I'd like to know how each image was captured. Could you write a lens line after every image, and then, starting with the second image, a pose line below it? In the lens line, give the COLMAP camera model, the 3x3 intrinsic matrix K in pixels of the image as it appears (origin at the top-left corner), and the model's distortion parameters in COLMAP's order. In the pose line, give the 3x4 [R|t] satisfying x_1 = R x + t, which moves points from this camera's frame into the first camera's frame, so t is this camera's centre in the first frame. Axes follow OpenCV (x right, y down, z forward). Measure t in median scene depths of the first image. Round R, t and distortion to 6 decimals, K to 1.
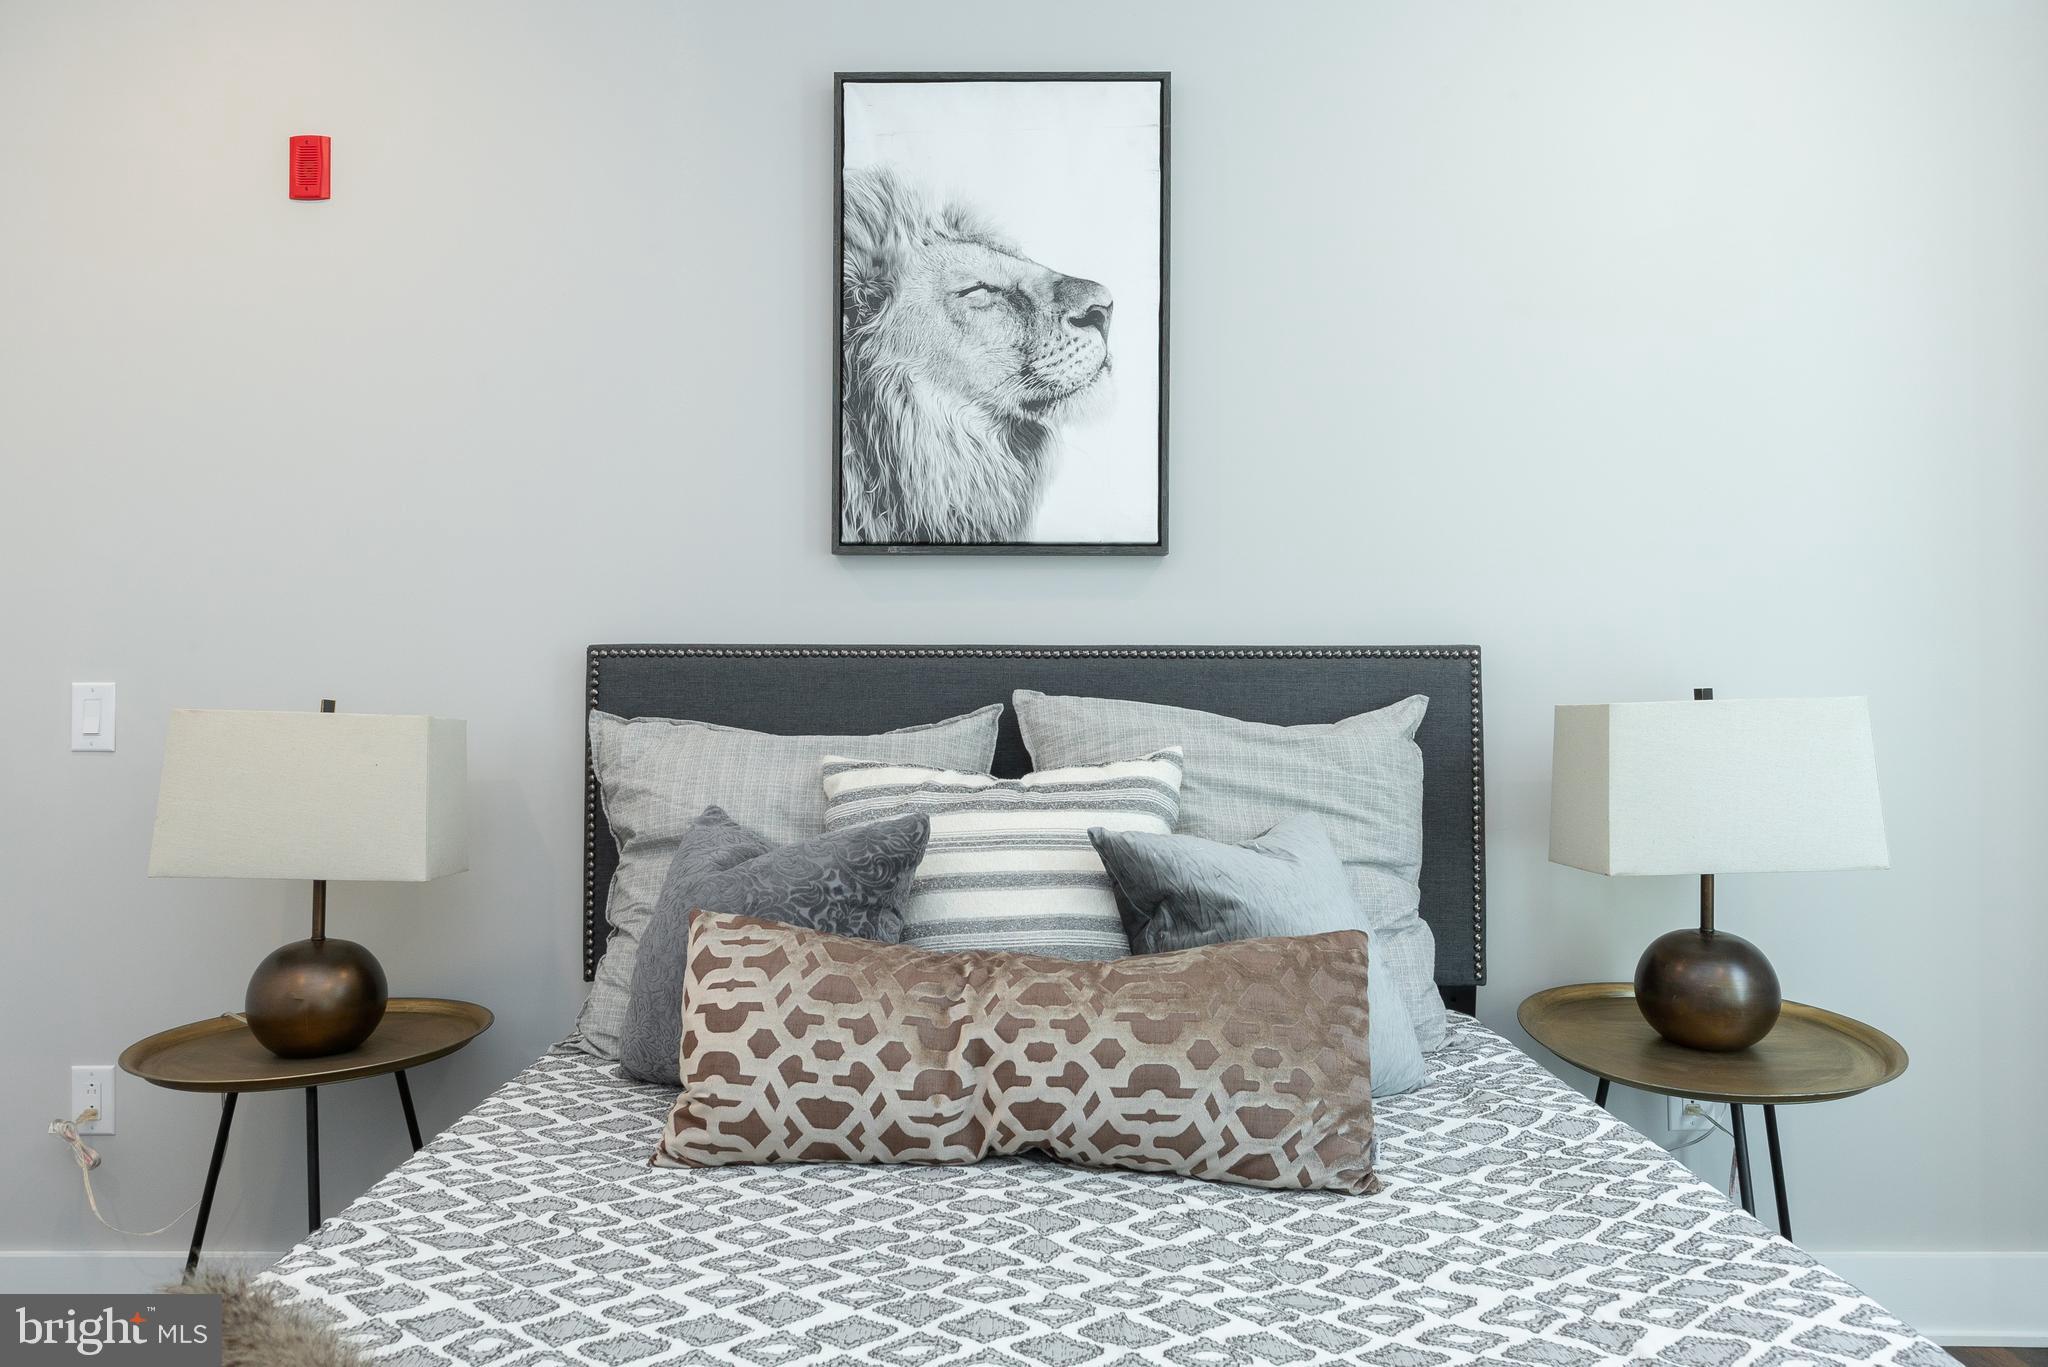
lens RADIAL K [[1427.2, 0, 986.8], [0, 1427.2, 699.9], [0, 0, 1]] dist [0.001366, -0.000084]
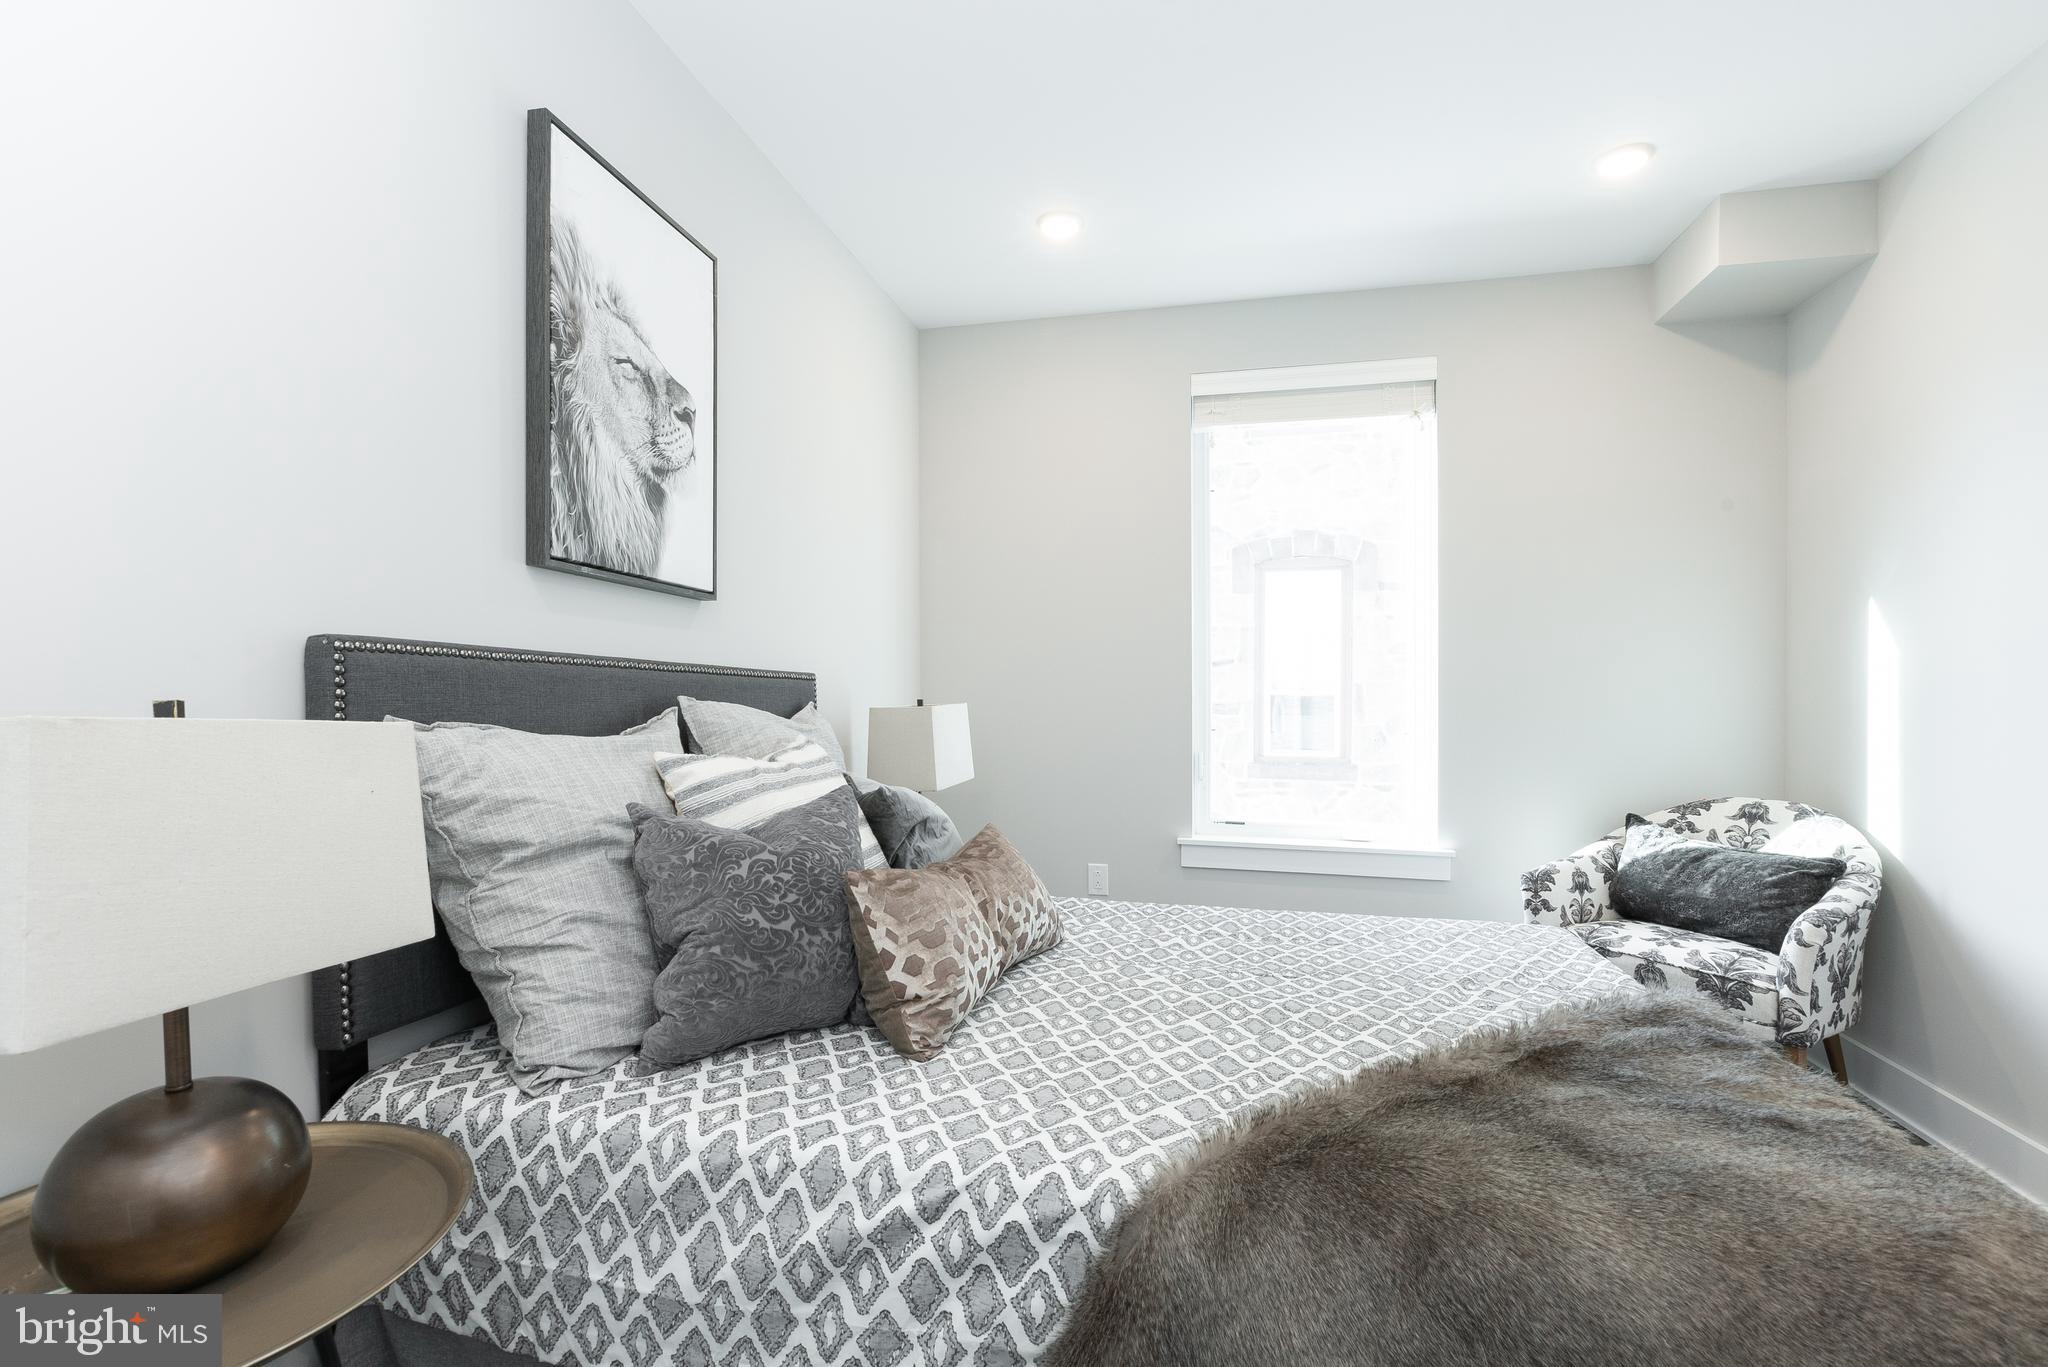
lens RADIAL K [[941.7, 0, 1016.4], [0, 941.7, 733.0], [0, 0, 1]] dist [0.000008, -0.000209]
pose [[0.211628, -0.026759, 0.976984, -0.722972], [0.010420, 0.999630, 0.025122, 0.007701], [-0.977295, 0.004864, 0.211829, 0.514767]]
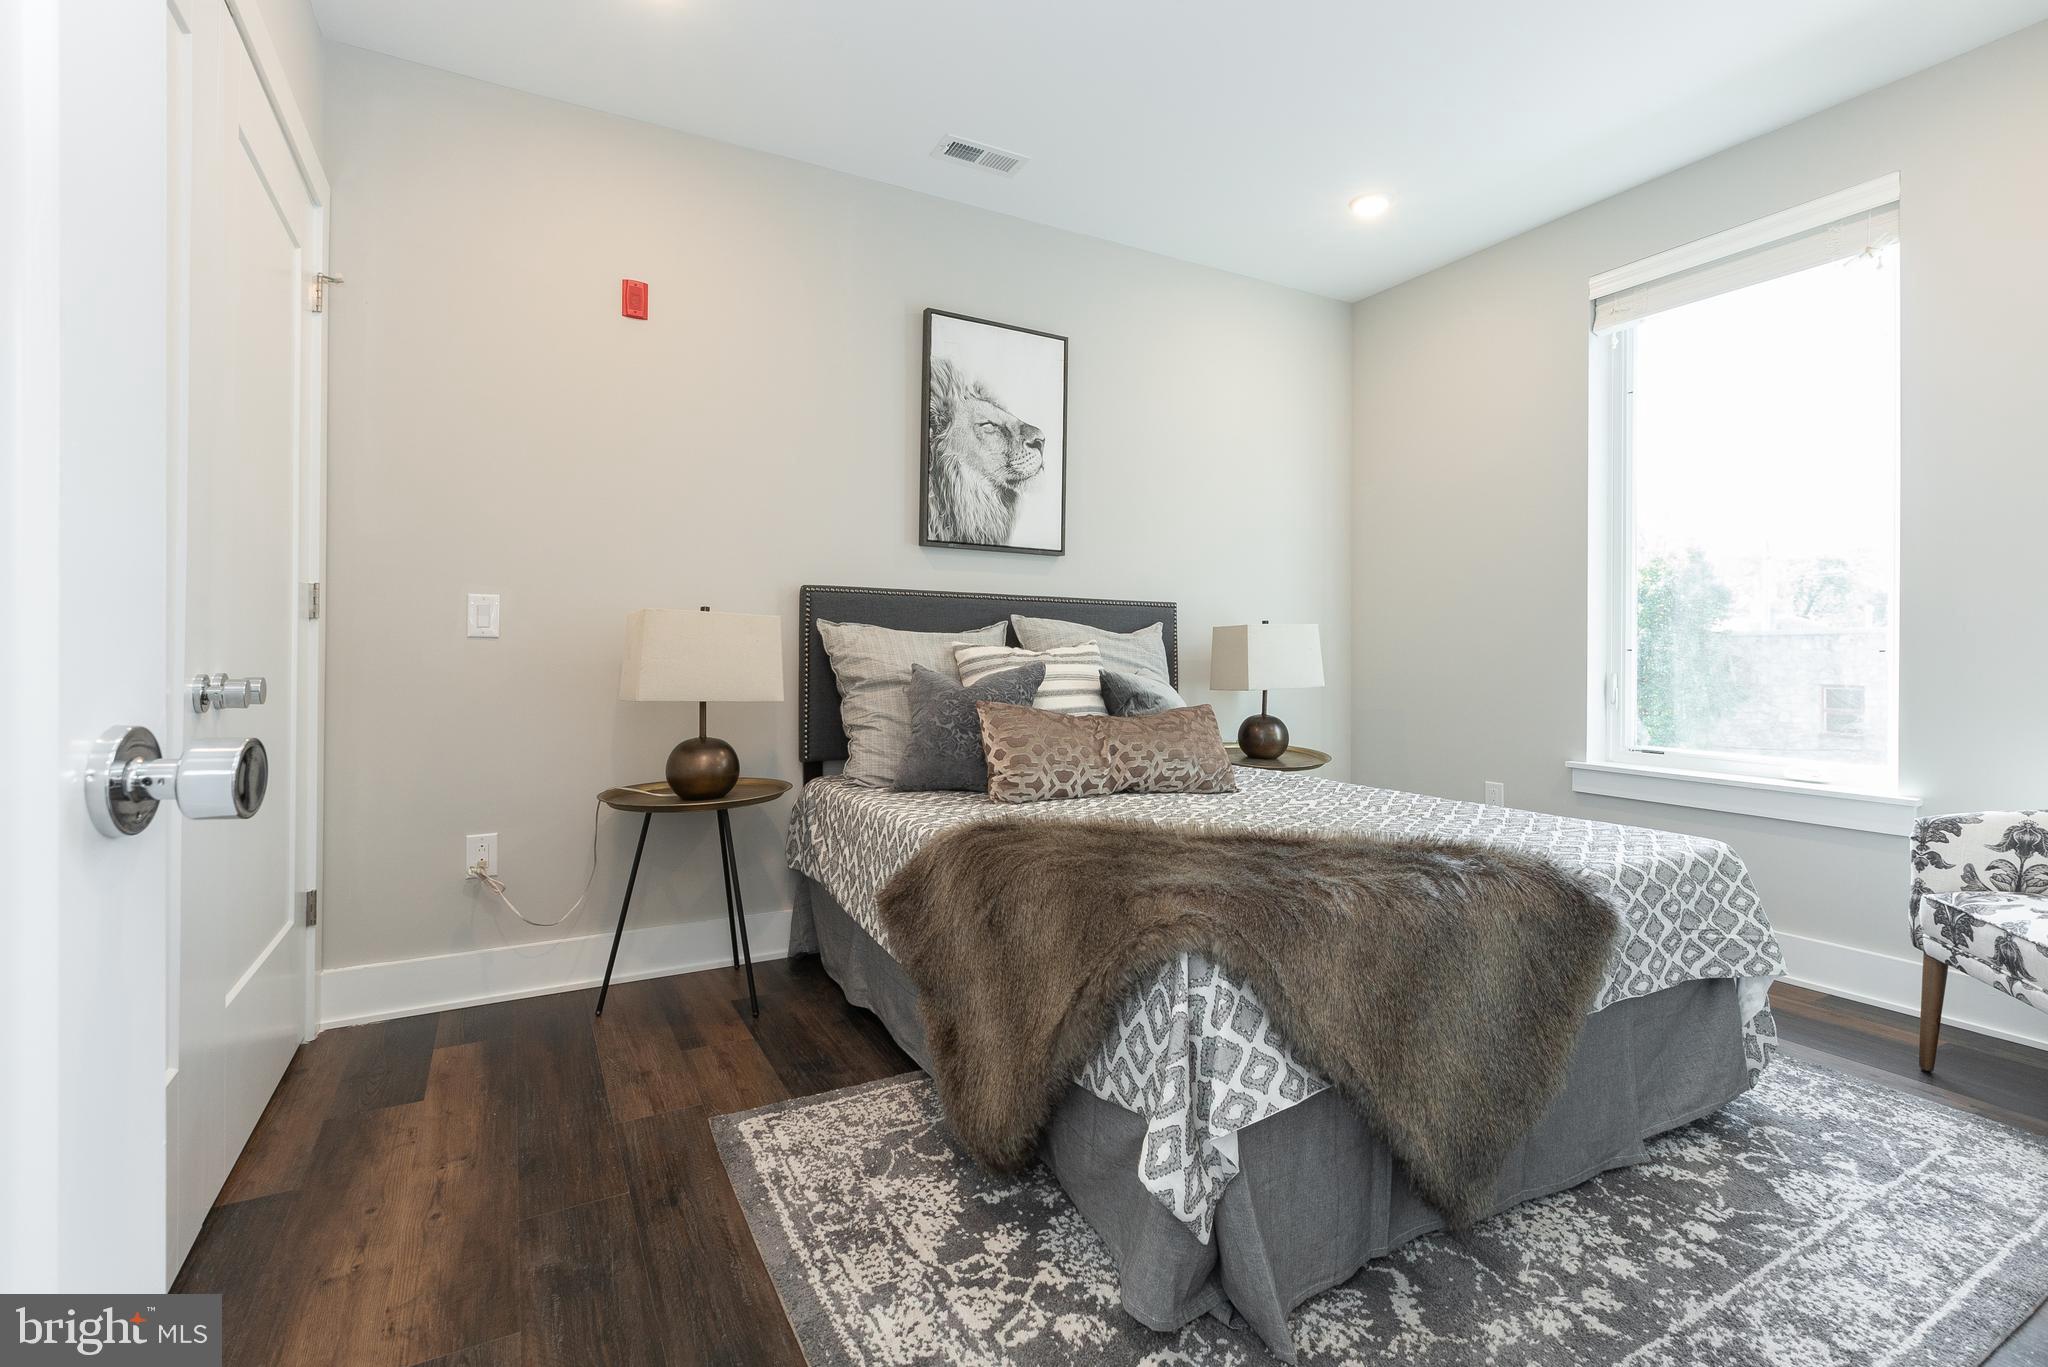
lens RADIAL K [[941.7, 0, 1017.6], [0, 941.7, 689.2], [0, 0, 1]] dist [0.000008, -0.000209]
pose [[0.865505, -0.006882, 0.500852, -0.666806], [-0.001412, 0.999868, 0.016178, 0.080123], [-0.500898, -0.014709, 0.865381, -0.226191]]
